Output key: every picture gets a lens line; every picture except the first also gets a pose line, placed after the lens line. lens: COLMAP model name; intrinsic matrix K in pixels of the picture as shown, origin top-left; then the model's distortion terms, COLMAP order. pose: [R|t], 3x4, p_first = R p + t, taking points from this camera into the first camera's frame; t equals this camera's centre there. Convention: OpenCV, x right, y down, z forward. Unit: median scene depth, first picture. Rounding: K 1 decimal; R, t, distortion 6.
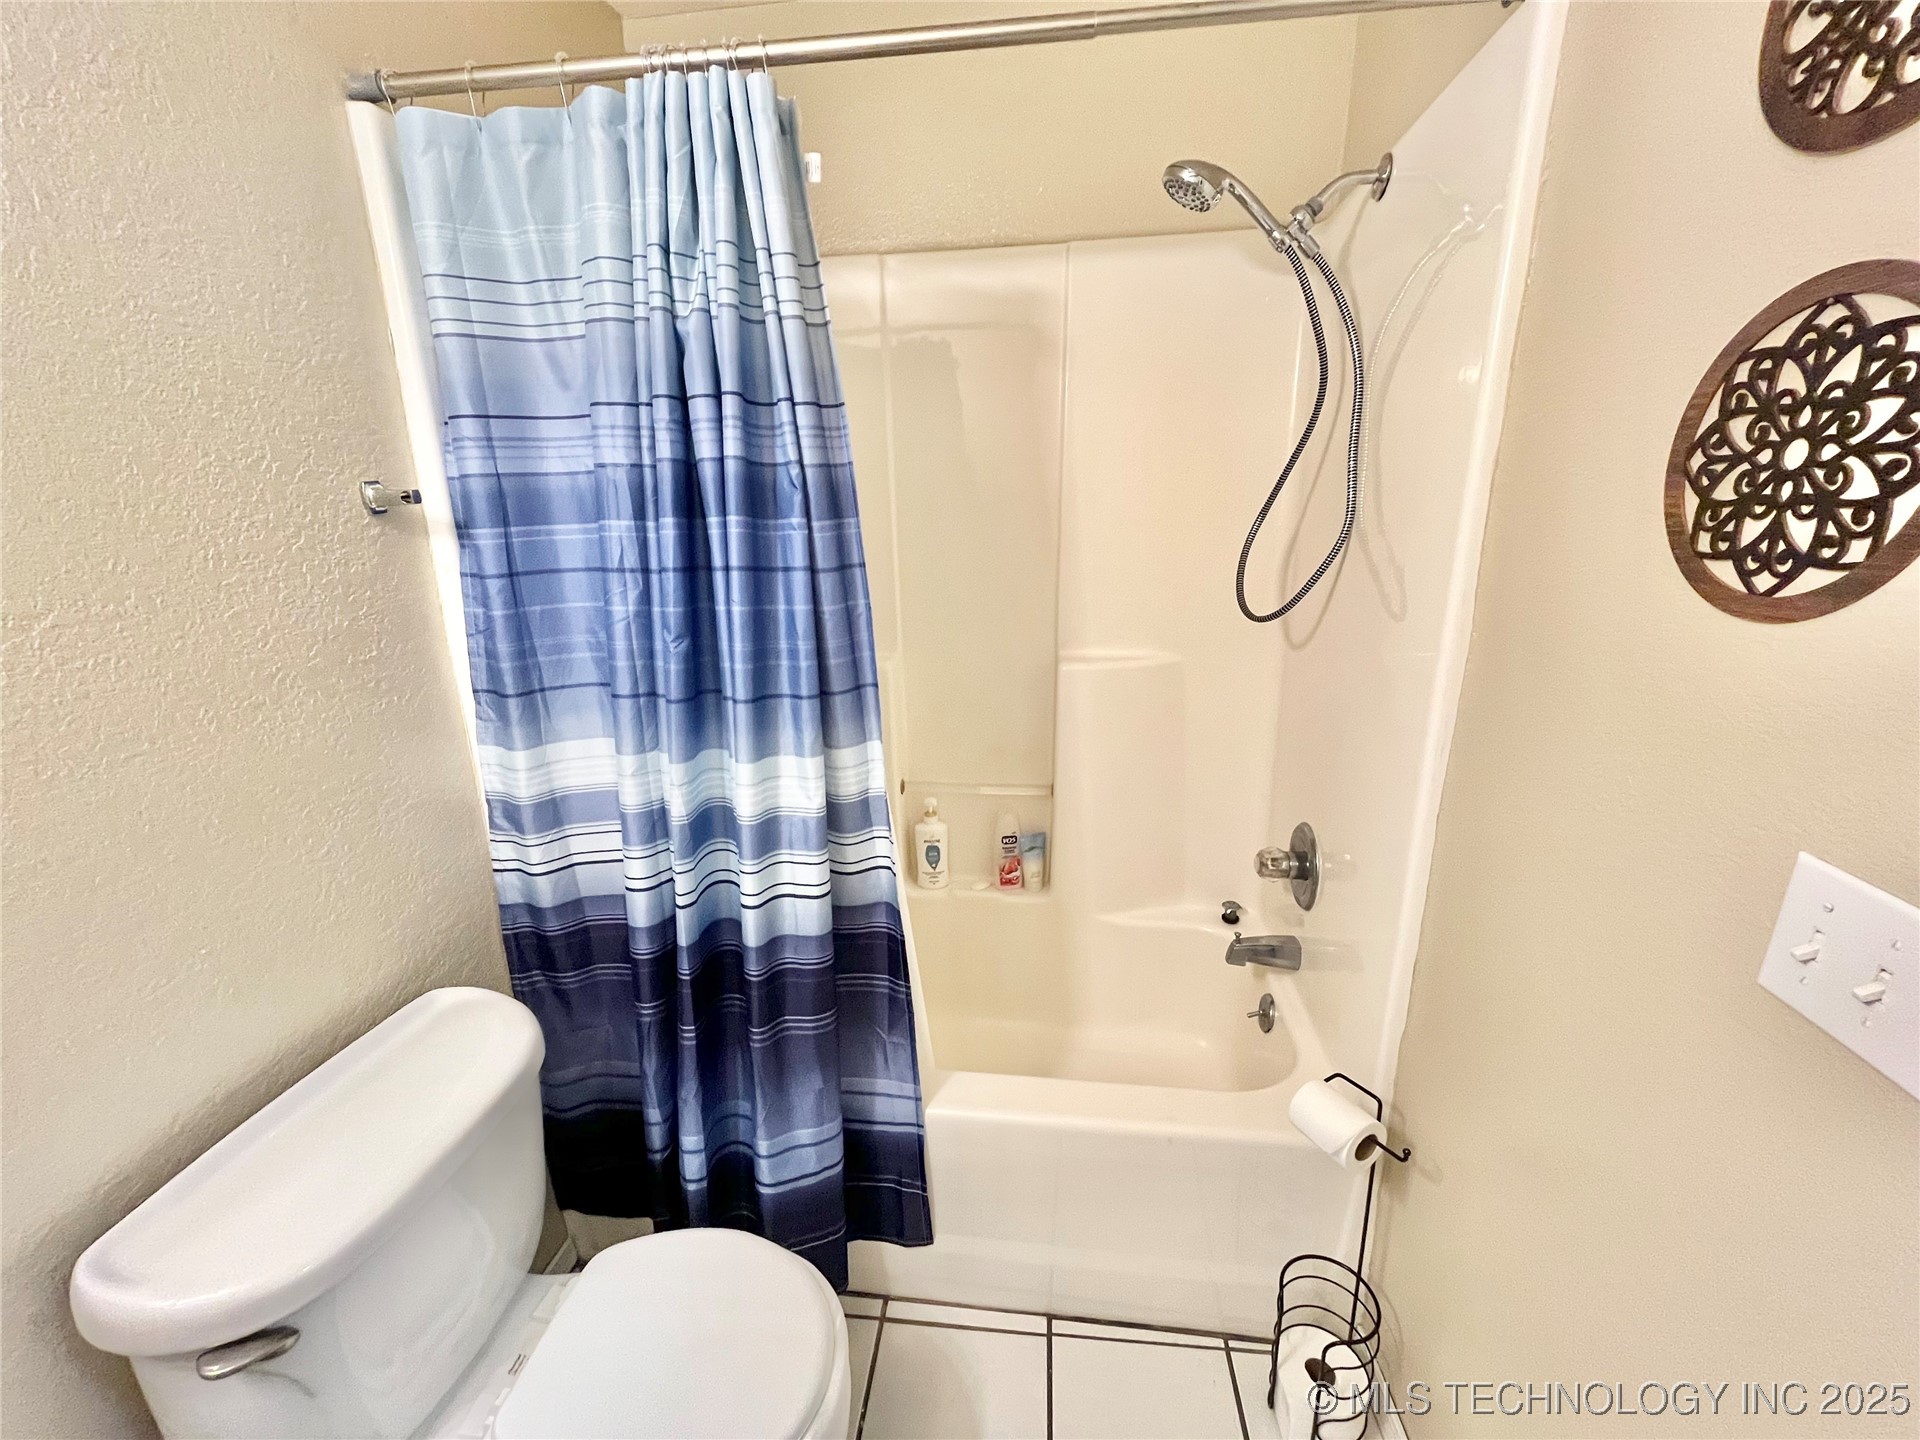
lens RADIAL K [[776.4, 0, 959.9], [0, 776.4, 716.9], [0, 0, 1]] dist [-0.003327, -0.001123]
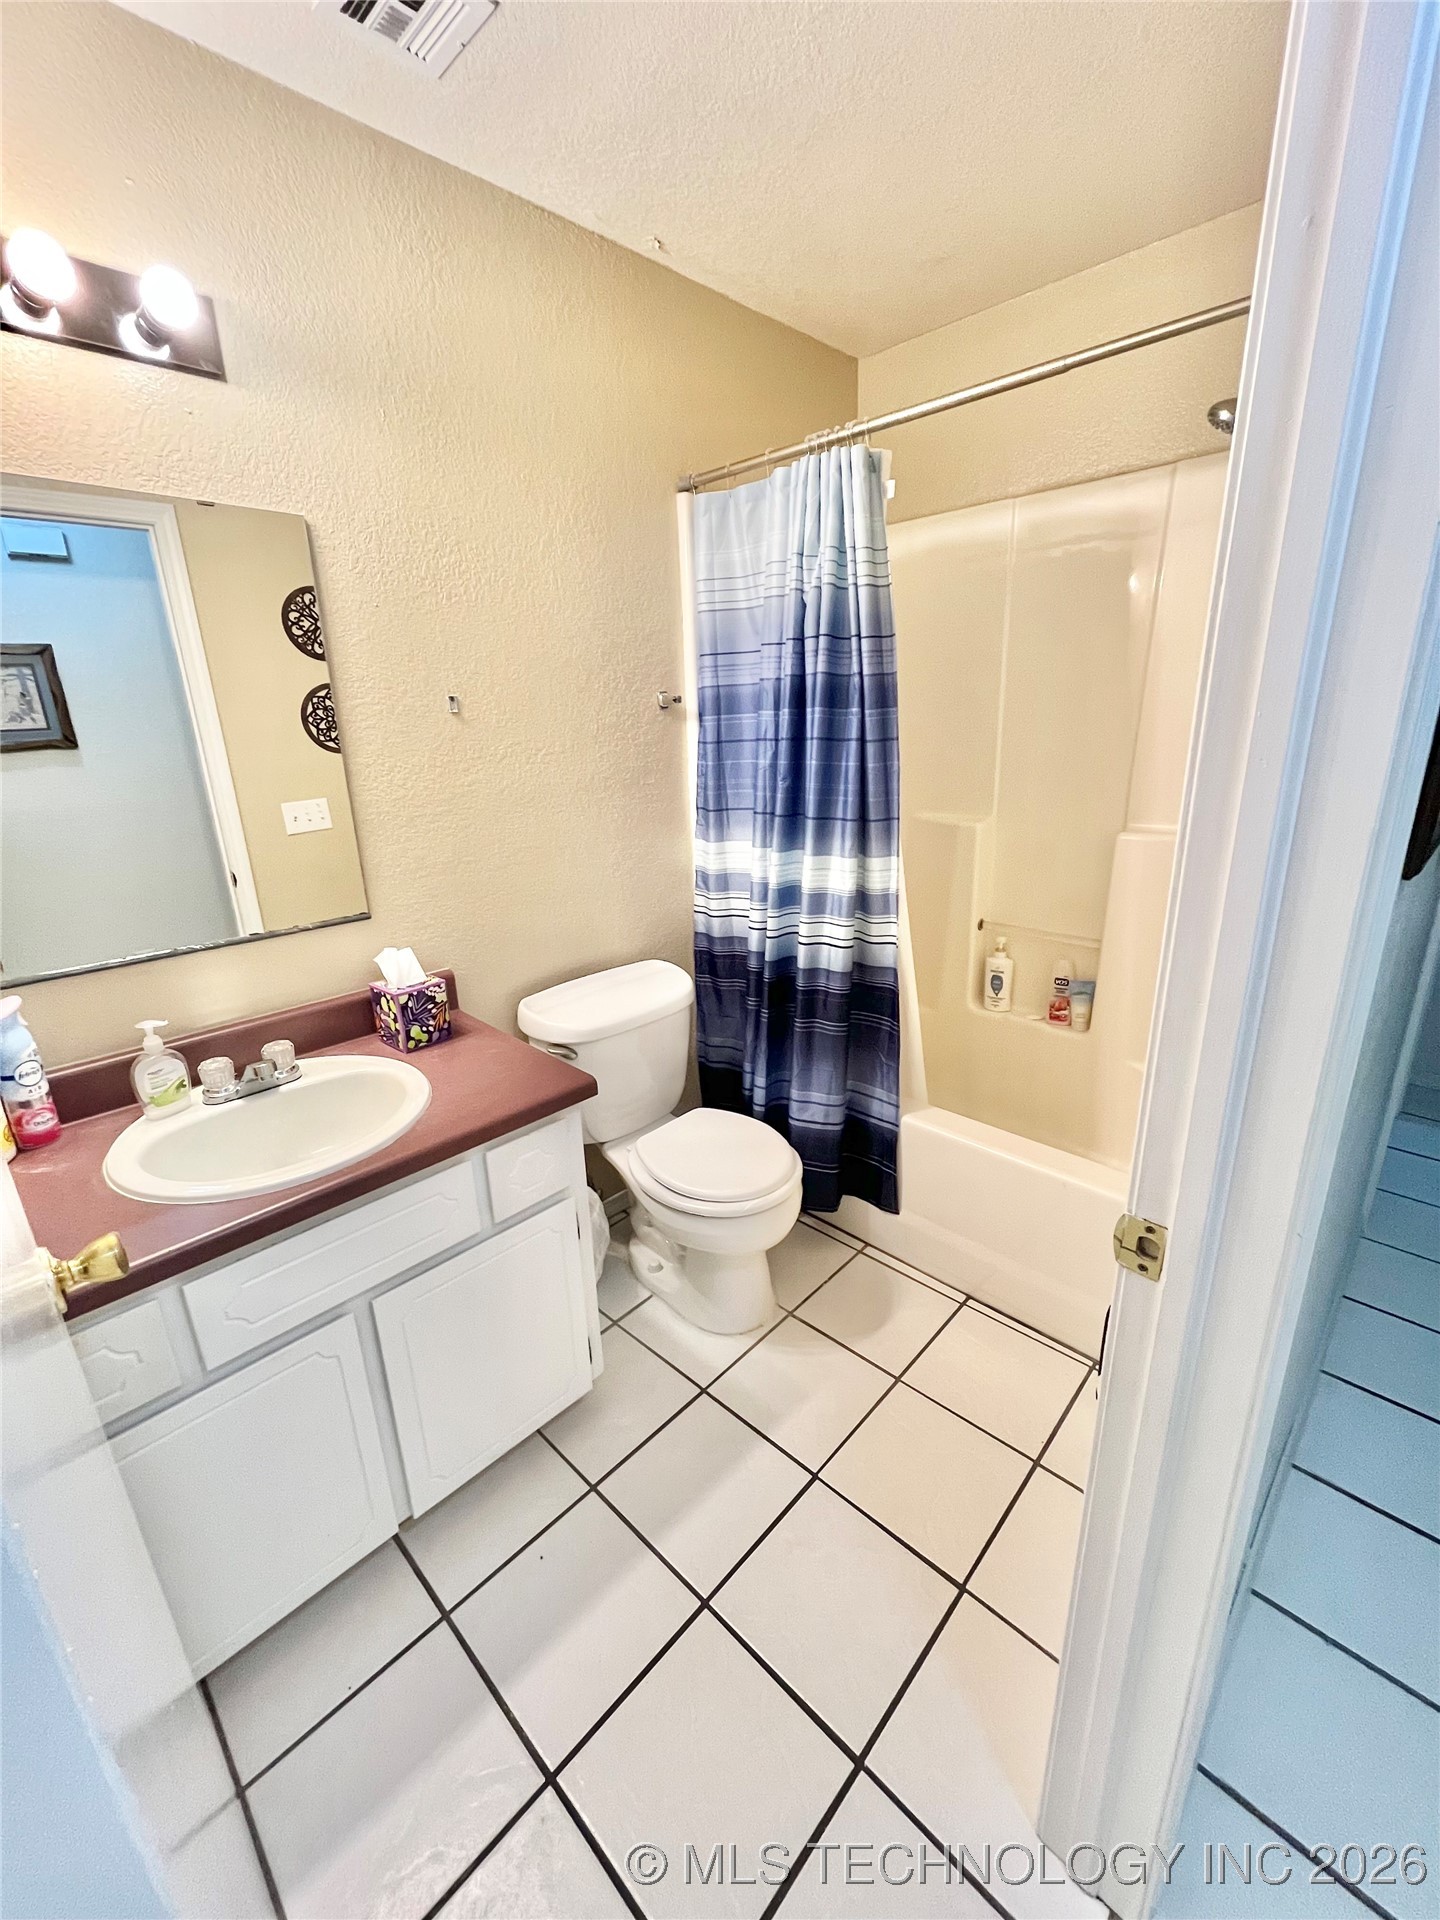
lens RADIAL K [[776.4, 0, 721.2], [0, 776.4, 959.2], [0, 0, 1]] dist [-0.003327, -0.001123]
pose [[0.794952, 0.174264, -0.581106, 0.562416], [-0.141469, 0.984698, 0.101766, 0.128752], [0.589948, 0.001310, 0.807440, -0.453127]]
